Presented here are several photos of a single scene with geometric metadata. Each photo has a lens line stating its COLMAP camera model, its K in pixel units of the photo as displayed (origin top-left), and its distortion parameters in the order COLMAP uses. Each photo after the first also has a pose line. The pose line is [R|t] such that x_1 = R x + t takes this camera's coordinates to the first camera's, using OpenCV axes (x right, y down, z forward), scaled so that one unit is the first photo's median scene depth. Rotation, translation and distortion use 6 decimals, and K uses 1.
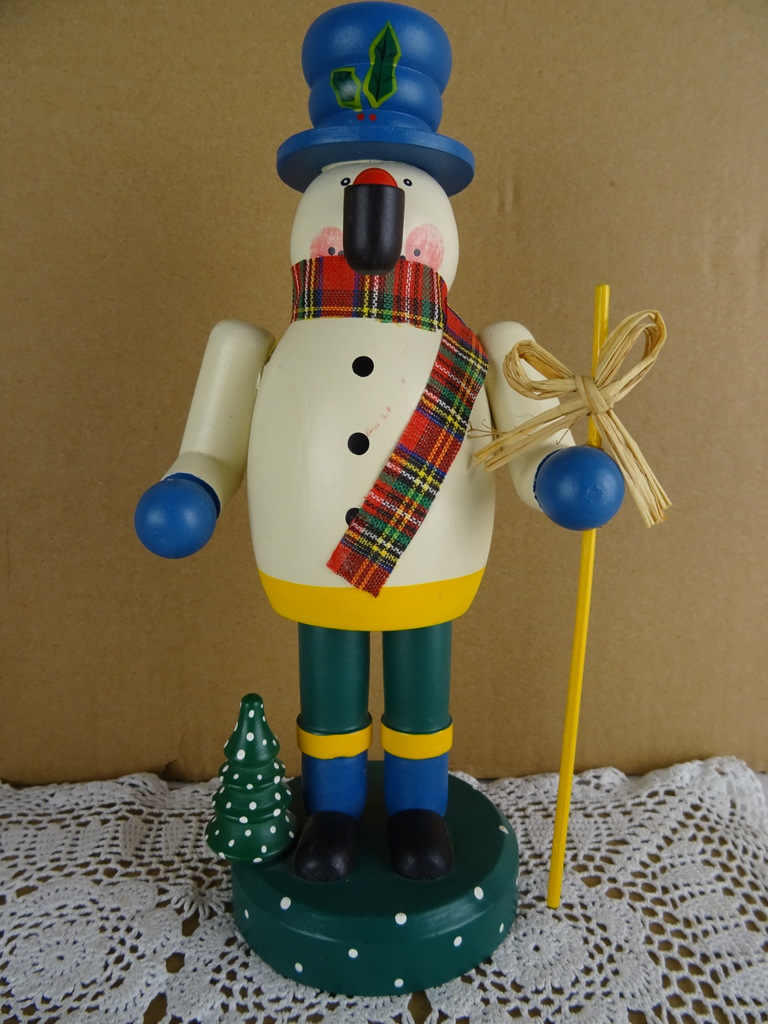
lens RADIAL K [[704.2, 0, 378.6], [0, 704.2, 510.8], [0, 0, 1]] dist [0.008587, -0.032268]
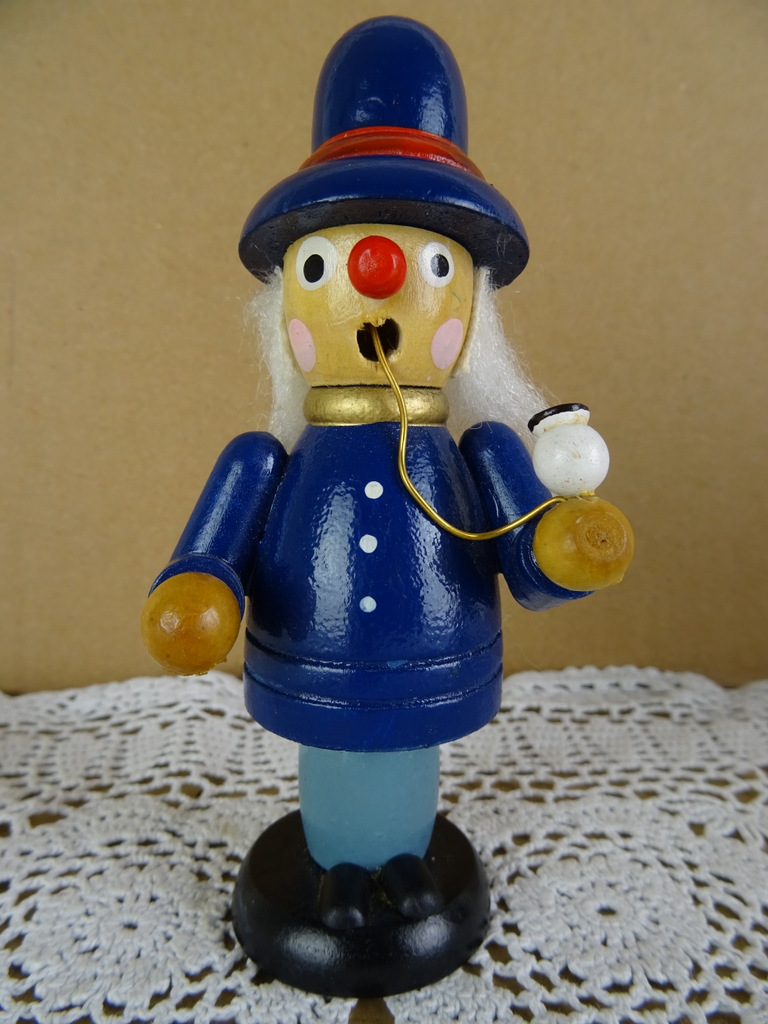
lens RADIAL K [[709.4, 0, 379.3], [0, 709.4, 513.4], [0, 0, 1]] dist [0.018448, -0.049349]
pose [[0.999316, 0.009159, 0.035825, -0.269232], [-0.007697, 0.999141, -0.040727, 0.330436], [-0.036168, 0.040423, 0.998528, 0.434391]]
